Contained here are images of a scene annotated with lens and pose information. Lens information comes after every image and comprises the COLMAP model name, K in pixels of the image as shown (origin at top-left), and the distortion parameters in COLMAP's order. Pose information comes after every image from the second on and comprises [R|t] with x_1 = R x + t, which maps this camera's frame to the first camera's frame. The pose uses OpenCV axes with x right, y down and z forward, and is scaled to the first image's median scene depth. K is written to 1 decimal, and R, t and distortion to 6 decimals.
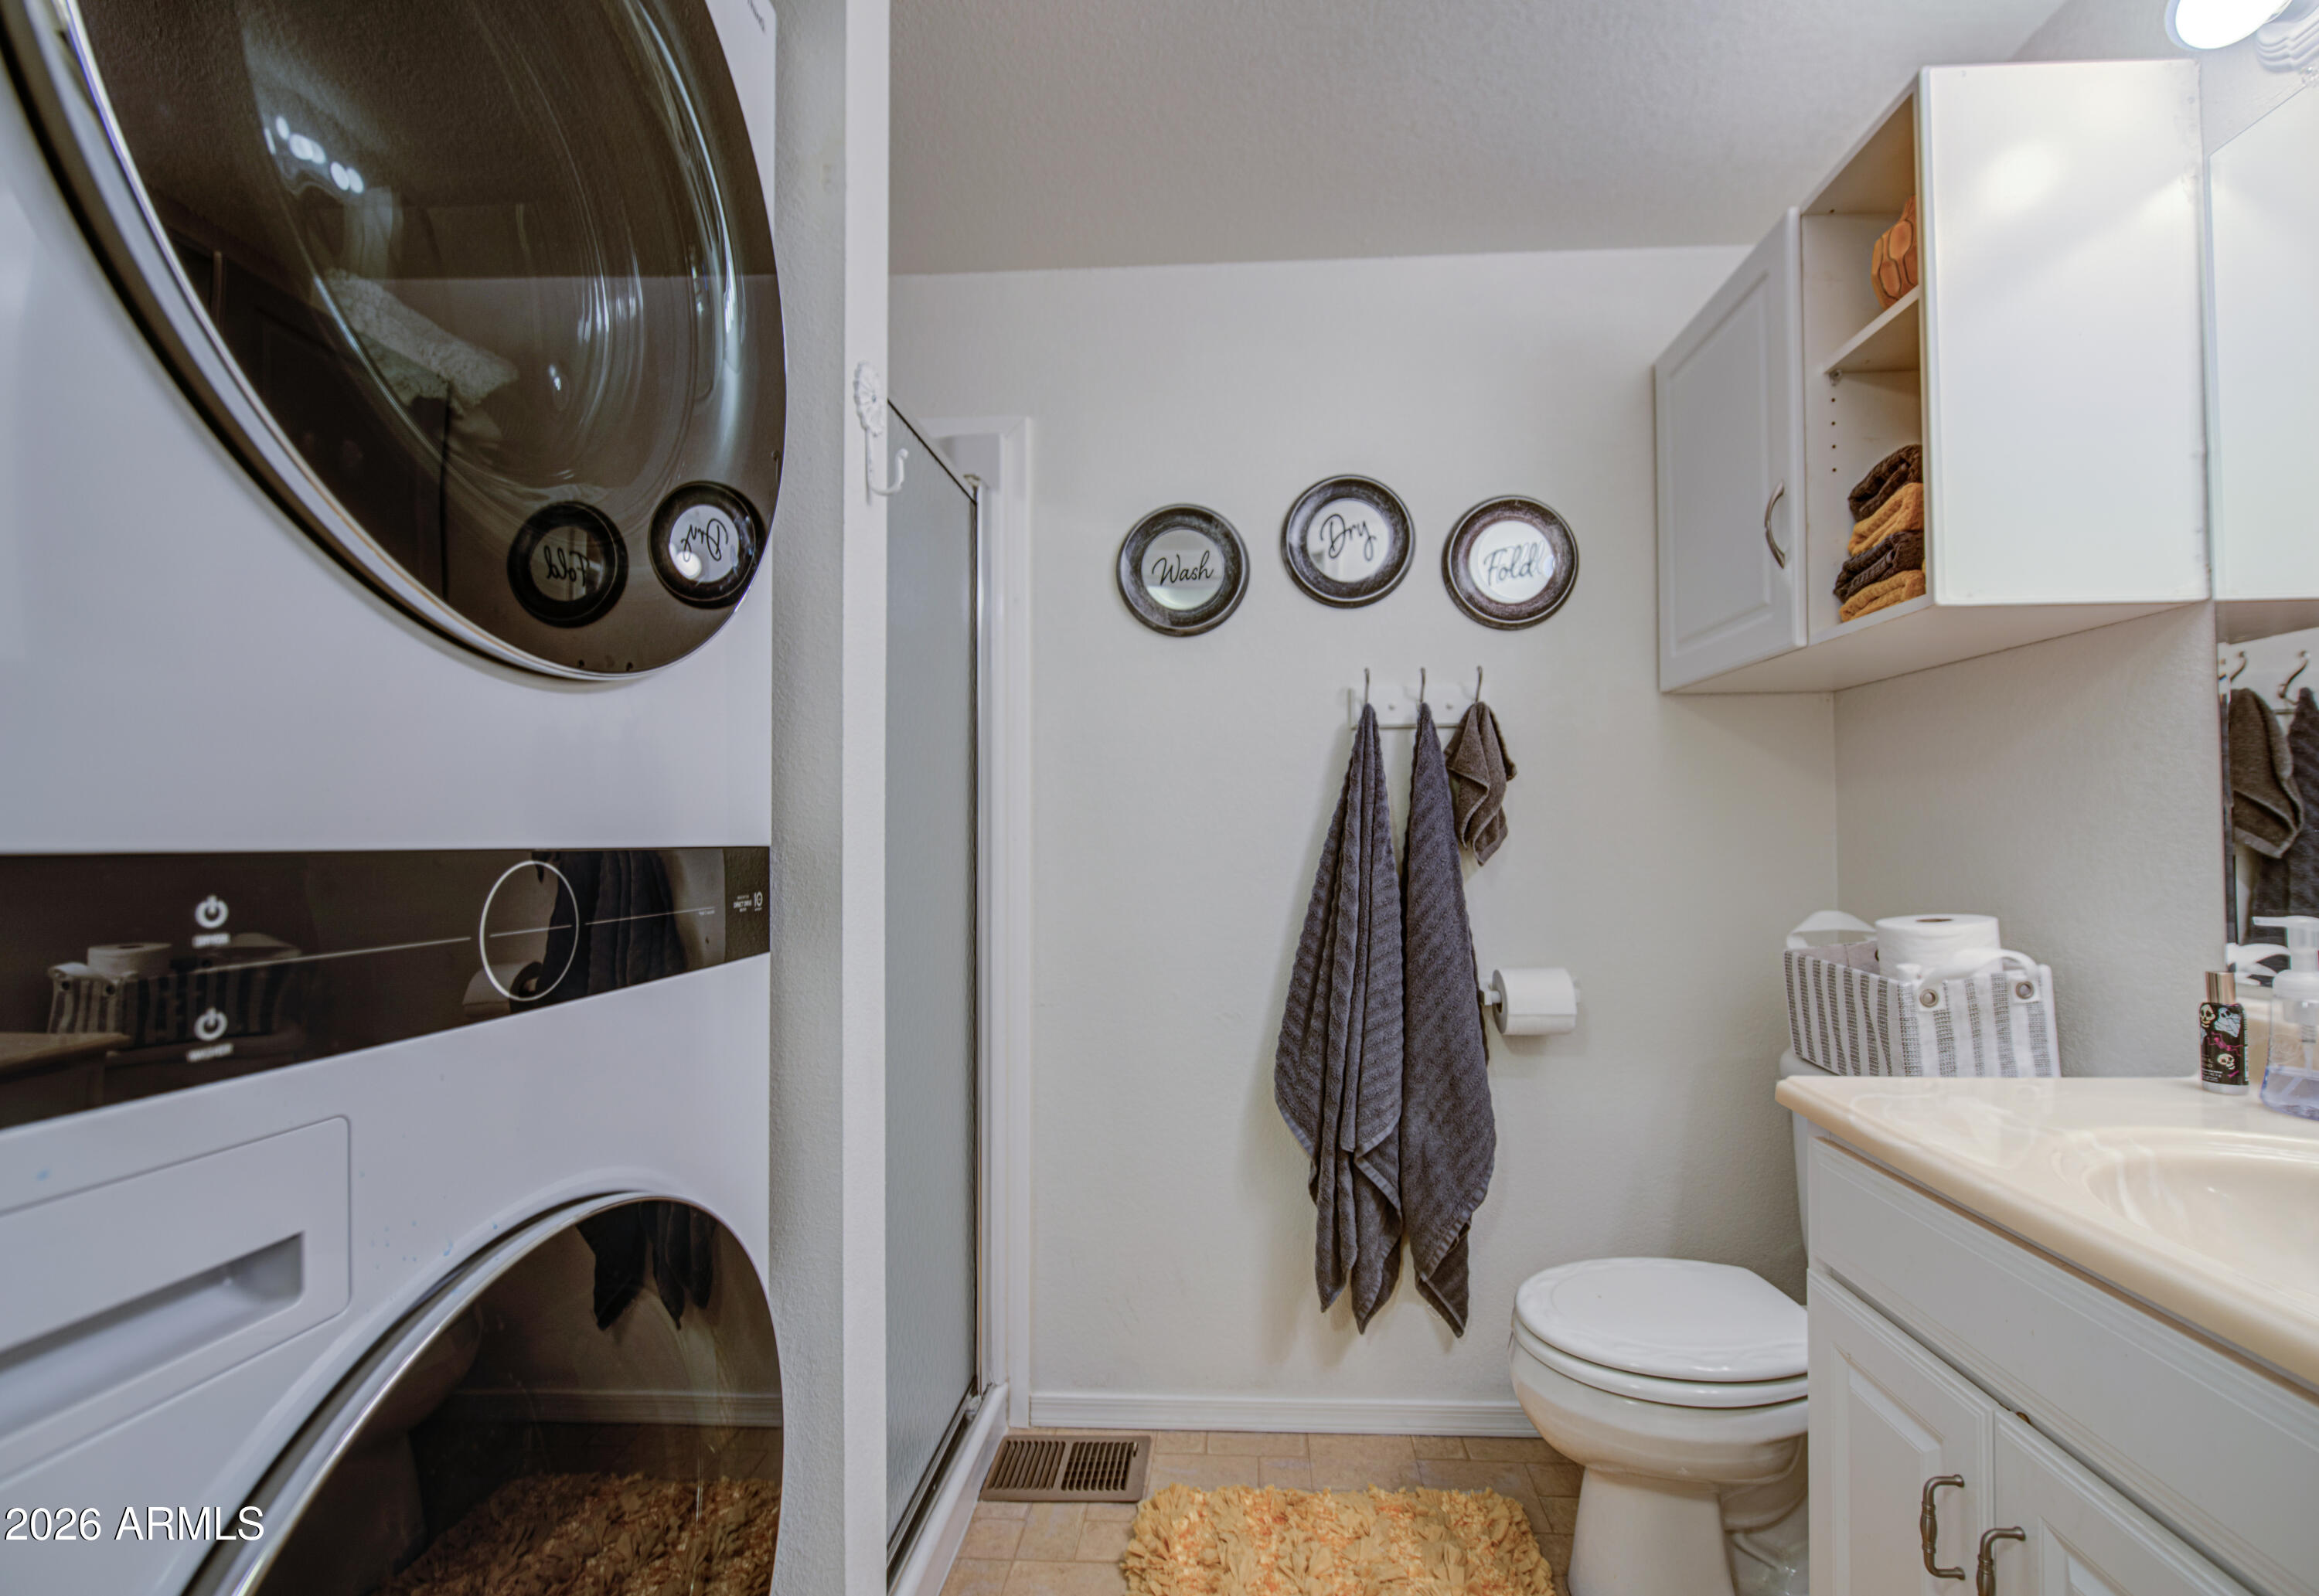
lens RADIAL K [[985.0, 0, 1208.2], [0, 985.0, 817.0], [0, 0, 1]] dist [0.000912, -0.006548]
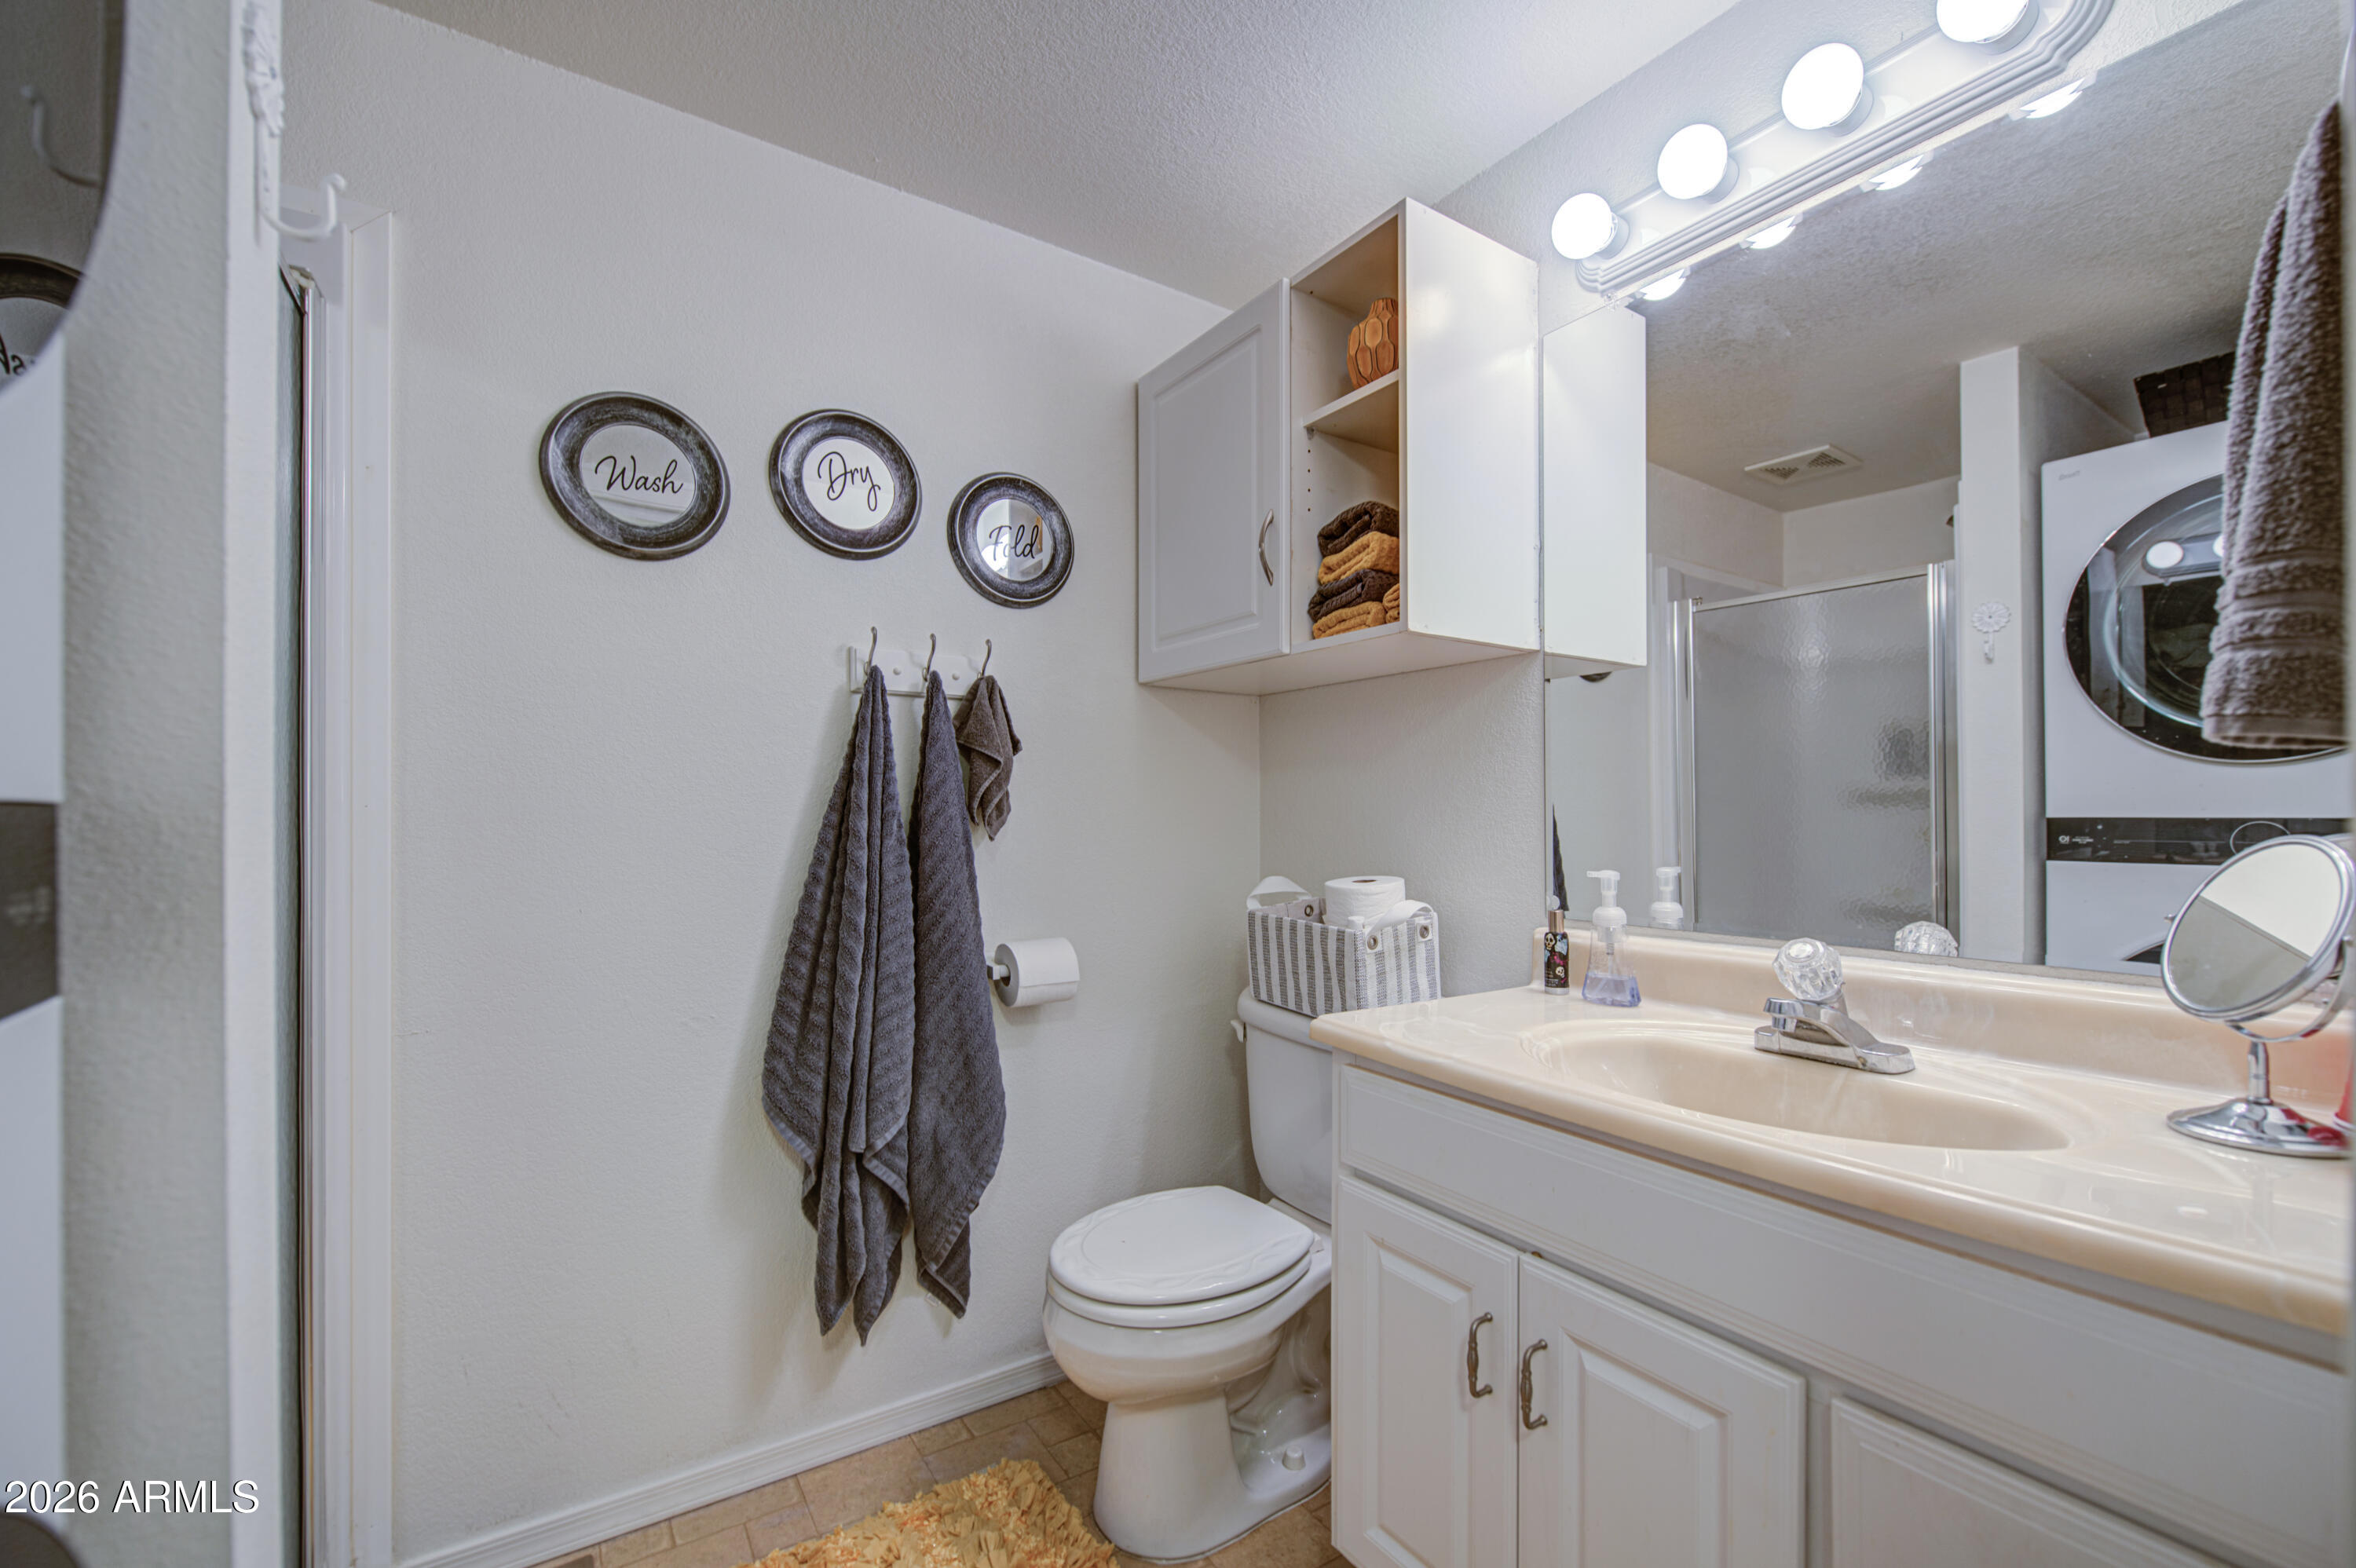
lens RADIAL K [[953.9, 0, 1213.8], [0, 953.9, 815.4], [0, 0, 1]] dist [0.002410, -0.003921]
pose [[0.809750, 0.011303, 0.586667, -0.112735], [-0.023059, 0.999655, 0.012569, 0.007328], [-0.586322, -0.023706, 0.809731, 0.093255]]
